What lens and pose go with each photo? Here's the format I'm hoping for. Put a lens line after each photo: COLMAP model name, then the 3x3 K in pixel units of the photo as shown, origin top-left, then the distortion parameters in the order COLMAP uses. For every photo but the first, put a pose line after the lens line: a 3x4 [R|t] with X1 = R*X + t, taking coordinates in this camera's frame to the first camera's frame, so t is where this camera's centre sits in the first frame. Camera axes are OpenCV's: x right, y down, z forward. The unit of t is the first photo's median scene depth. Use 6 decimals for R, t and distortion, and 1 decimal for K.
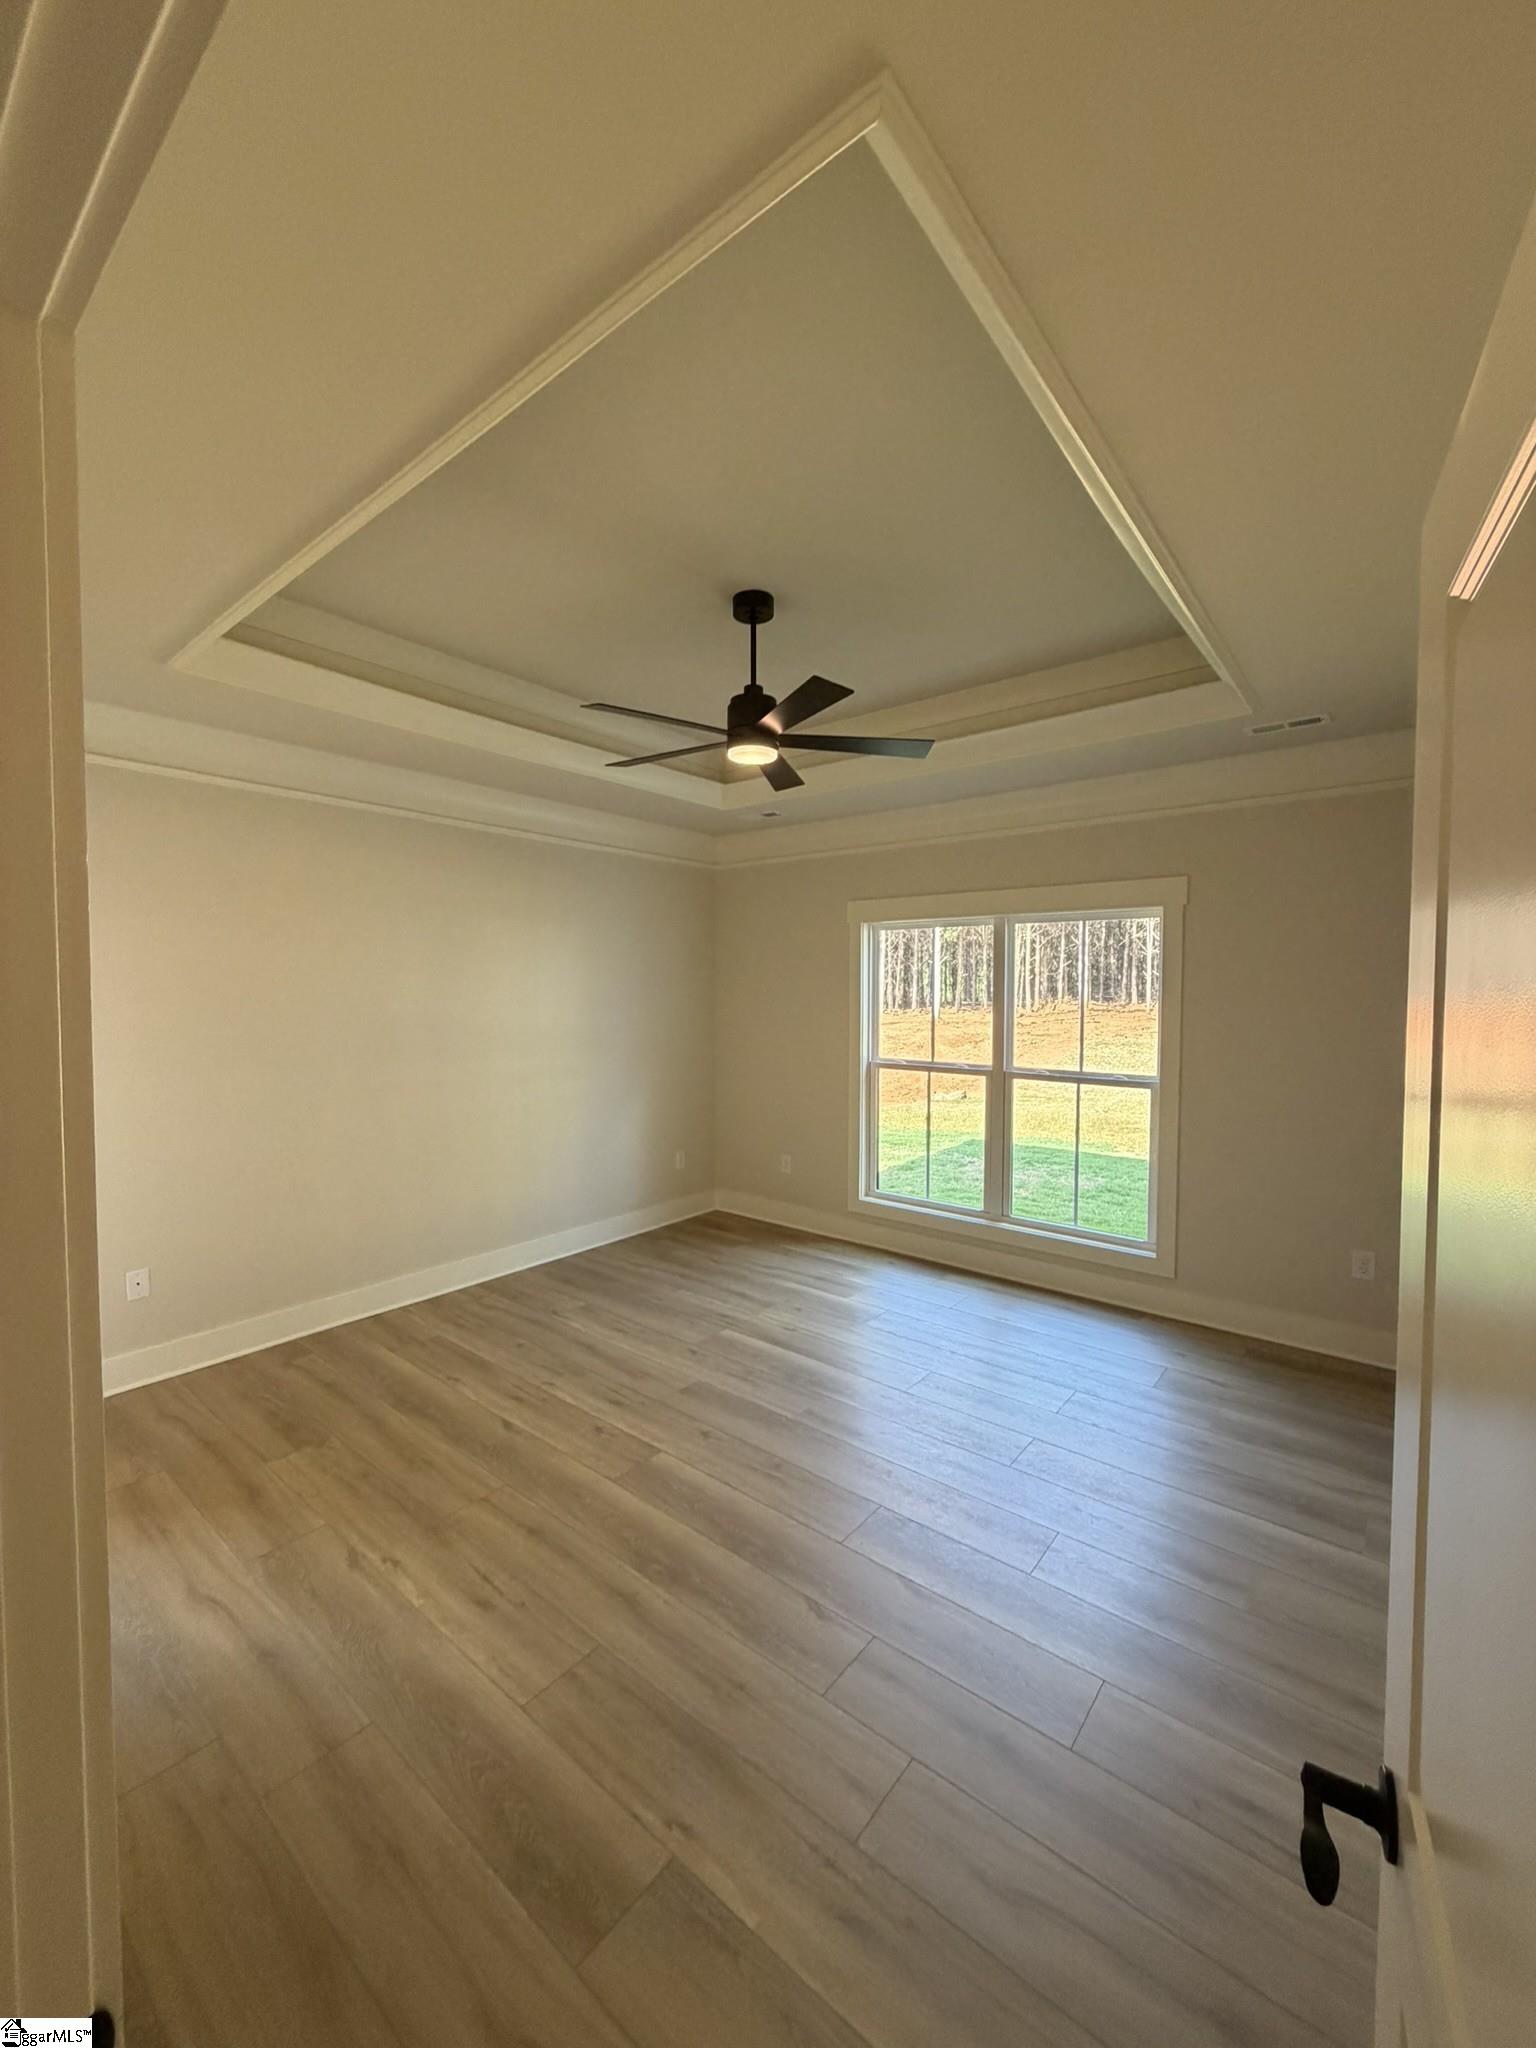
lens RADIAL K [[809.2, 0, 771.1], [0, 809.2, 1015.9], [0, 0, 1]] dist [-0.002917, -0.000461]
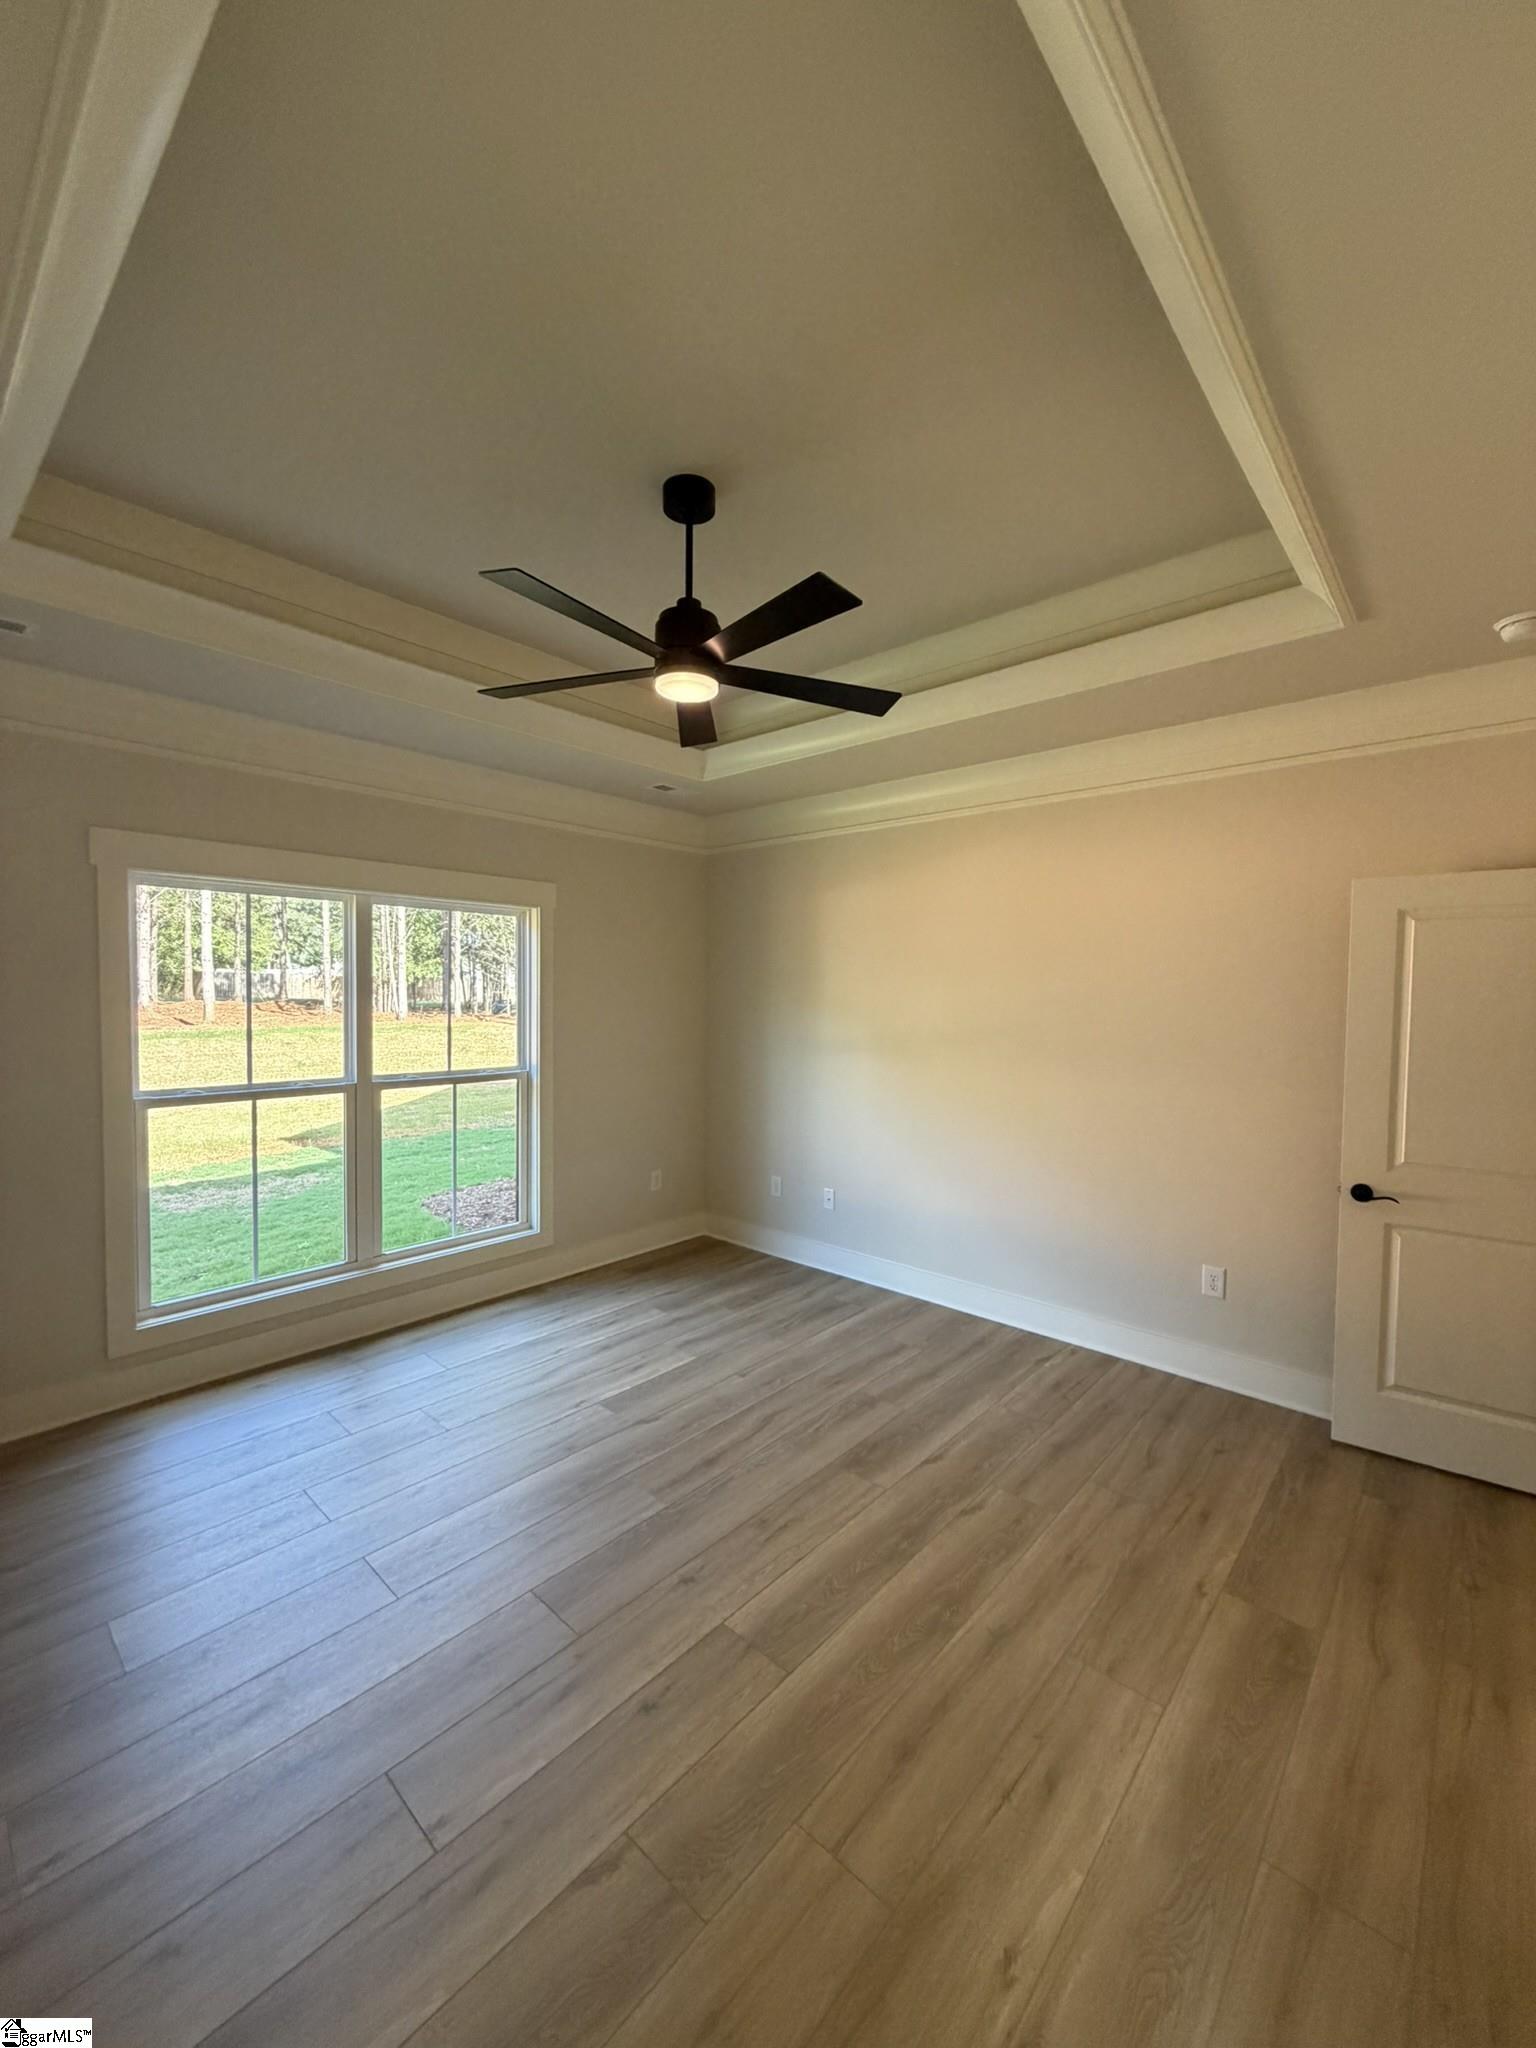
lens RADIAL K [[809.2, 0, 767.3], [0, 809.2, 1012.7], [0, 0, 1]] dist [-0.002917, -0.000461]
pose [[0.055467, -0.028678, 0.998049, -0.793018], [0.022916, 0.999361, 0.027442, -0.024666], [-0.998198, 0.021349, 0.056089, 0.859025]]
